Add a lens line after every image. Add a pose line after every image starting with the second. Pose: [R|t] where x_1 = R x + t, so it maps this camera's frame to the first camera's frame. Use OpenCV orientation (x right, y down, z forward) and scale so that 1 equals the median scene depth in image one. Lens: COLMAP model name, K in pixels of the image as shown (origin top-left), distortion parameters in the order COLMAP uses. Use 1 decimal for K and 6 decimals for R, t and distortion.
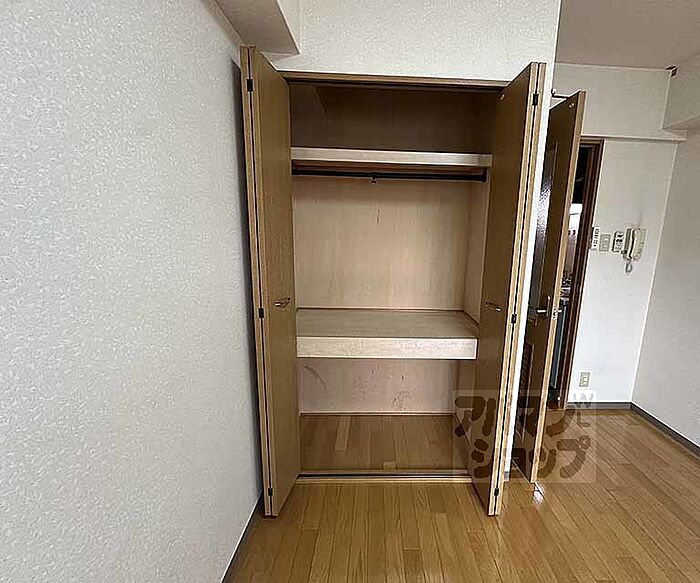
lens RADIAL K [[308.9, 0, 389.2], [0, 308.9, 289.7], [0, 0, 1]] dist [-0.000793, -0.000120]
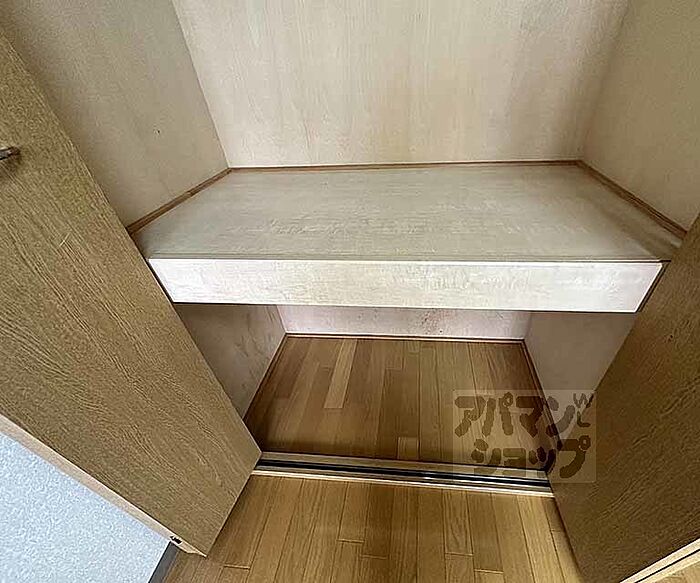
lens RADIAL K [[308.9, 0, 389.2], [0, 308.9, 289.7], [0, 0, 1]] dist [-0.000793, -0.000120]
pose [[0.988590, 0.022601, -0.148924, 0.043124], [0.046467, 0.894701, 0.444241, 0.022915], [0.143283, -0.446092, 0.883443, 0.527567]]
